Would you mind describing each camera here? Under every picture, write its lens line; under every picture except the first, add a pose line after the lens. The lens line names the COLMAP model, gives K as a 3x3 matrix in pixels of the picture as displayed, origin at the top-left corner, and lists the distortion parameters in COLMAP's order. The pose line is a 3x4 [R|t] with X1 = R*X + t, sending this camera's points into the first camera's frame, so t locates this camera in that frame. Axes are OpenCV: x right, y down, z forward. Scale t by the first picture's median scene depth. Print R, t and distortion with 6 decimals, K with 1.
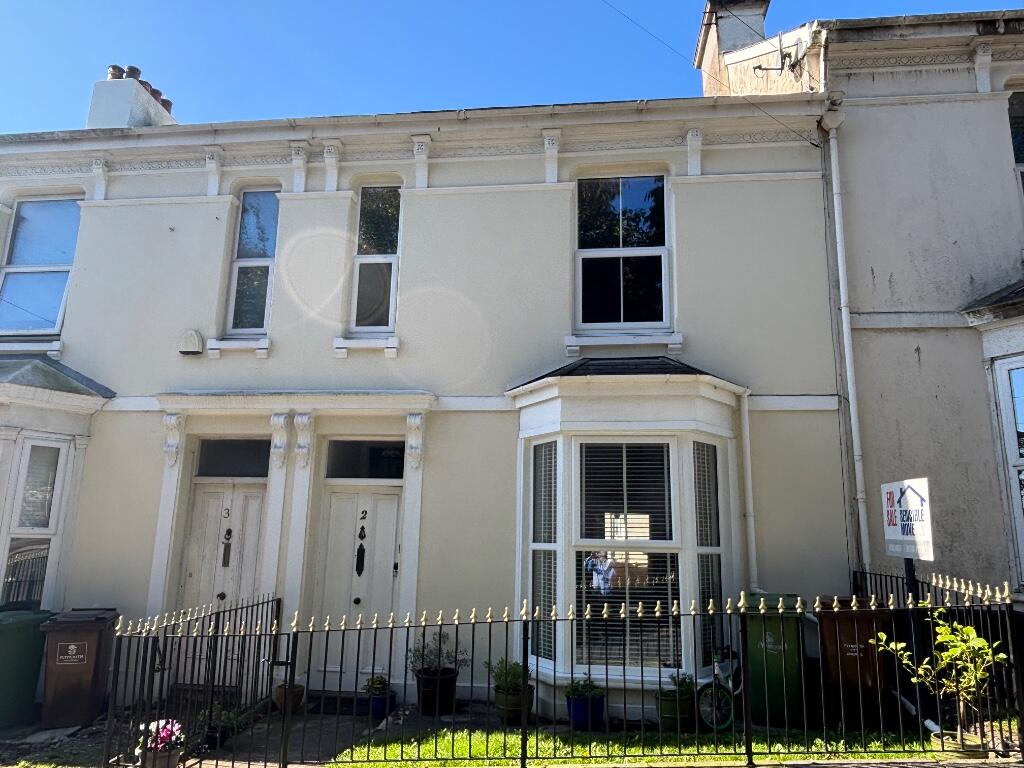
lens RADIAL K [[709.9, 0, 517.0], [0, 709.9, 385.0], [0, 0, 1]] dist [0.009384, -0.014329]
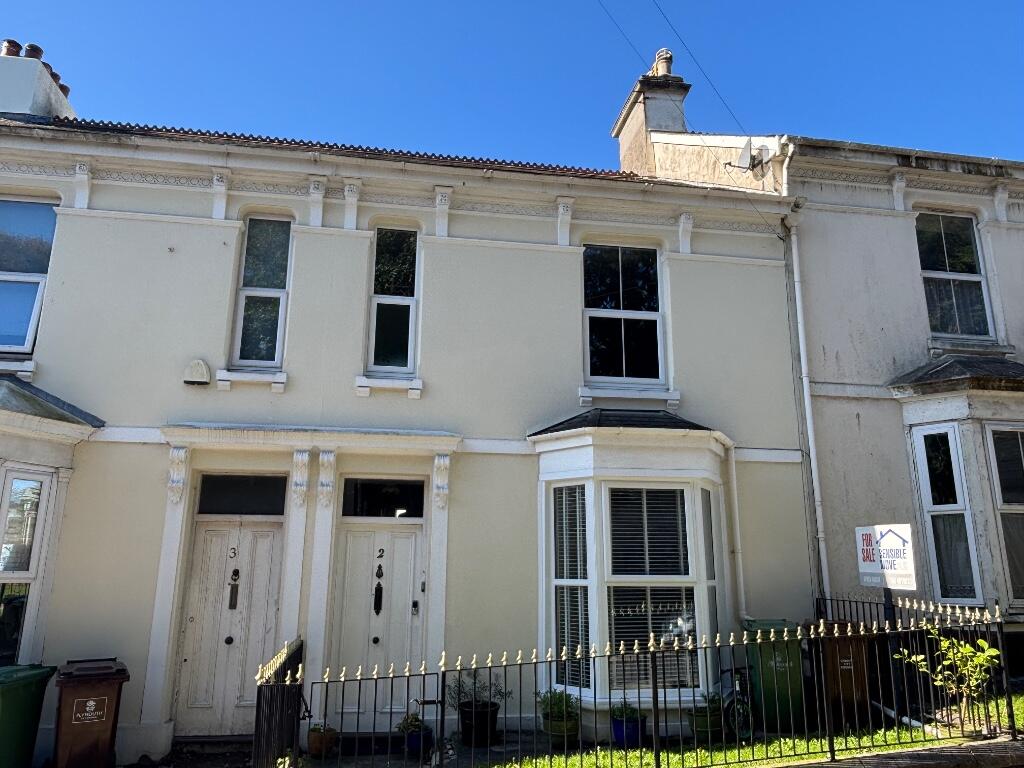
lens RADIAL K [[723.6, 0, 512.4], [0, 723.6, 386.2], [0, 0, 1]] dist [0.026542, -0.036244]
pose [[0.963288, 0.052627, 0.263262, -0.322352], [-0.044736, 0.998354, -0.035884, -0.026114], [-0.264717, 0.022789, 0.964057, -0.049990]]
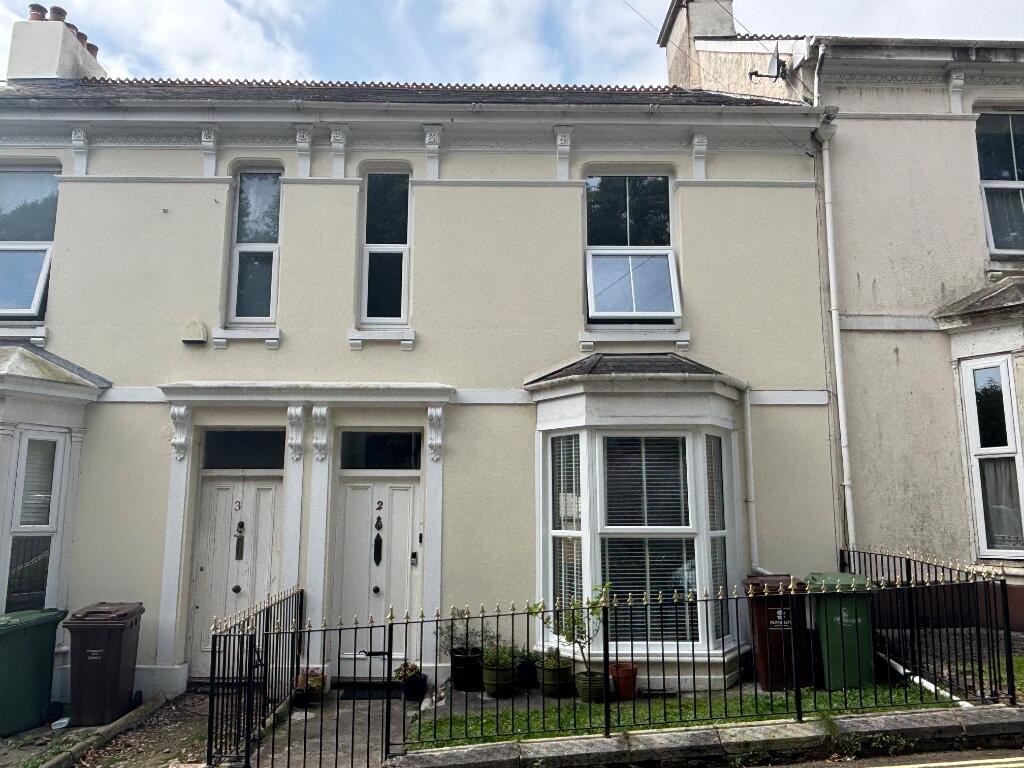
lens RADIAL K [[759.0, 0, 511.1], [0, 759.0, 384.2], [0, 0, 1]] dist [0.017109, -0.027142]
pose [[0.991120, 0.003831, 0.132913, -0.176265], [-0.010471, 0.998729, 0.049297, -0.045423], [-0.132555, -0.050251, 0.989901, -0.089749]]
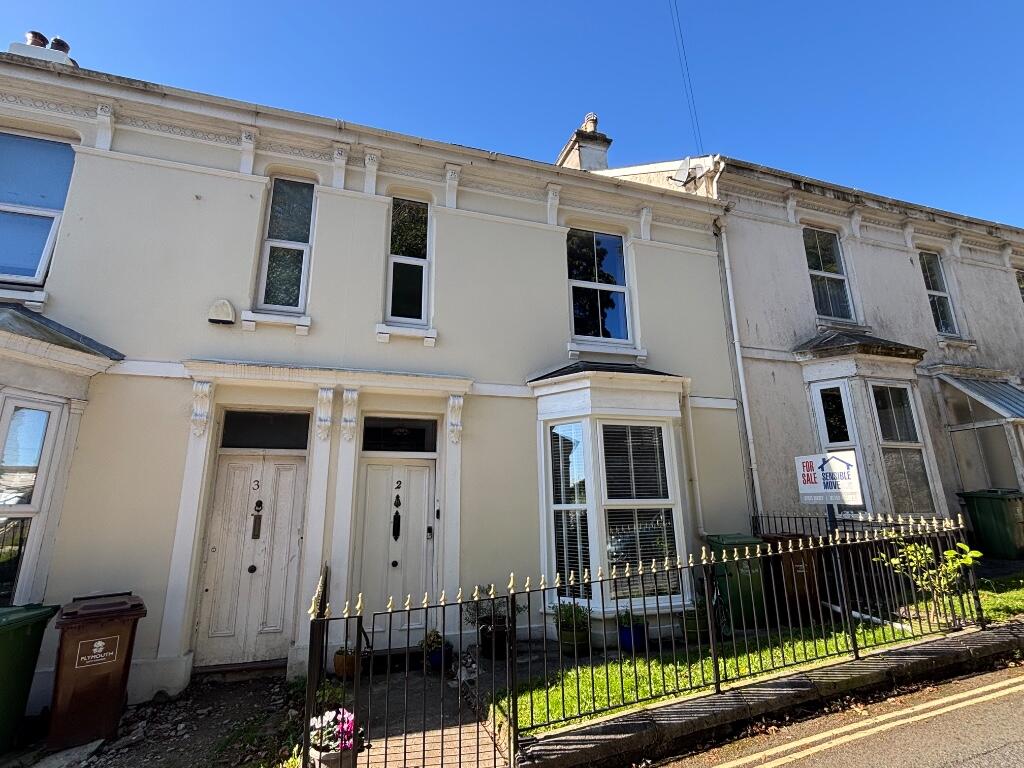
lens RADIAL K [[494.0, 0, 510.0], [0, 494.0, 383.1], [0, 0, 1]] dist [0.001054, -0.001185]
pose [[0.911926, 0.069770, 0.404380, -0.382597], [-0.054692, 0.997313, -0.048734, 0.053362], [-0.406694, 0.022325, 0.913292, 0.222646]]
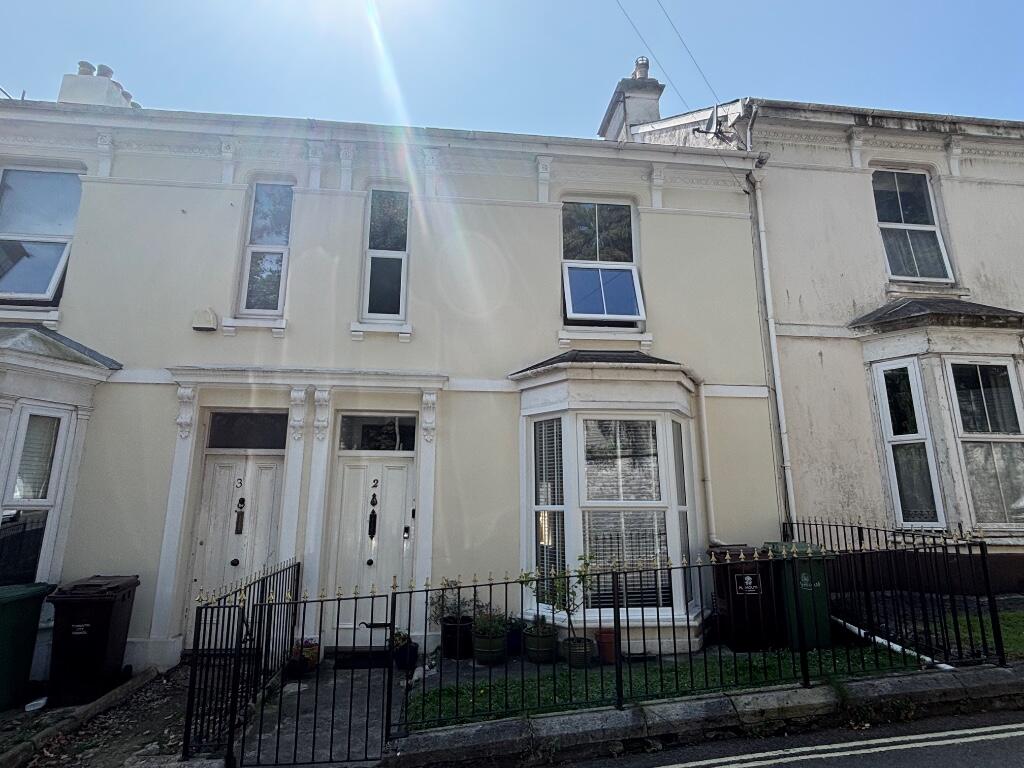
lens RADIAL K [[555.3, 0, 510.6], [0, 555.3, 382.2], [0, 0, 1]] dist [-0.008183, 0.005589]
pose [[0.975501, 0.031262, 0.217761, -0.205028], [-0.028849, 0.999482, -0.014255, 0.032476], [-0.218094, 0.007624, 0.975898, 0.115533]]
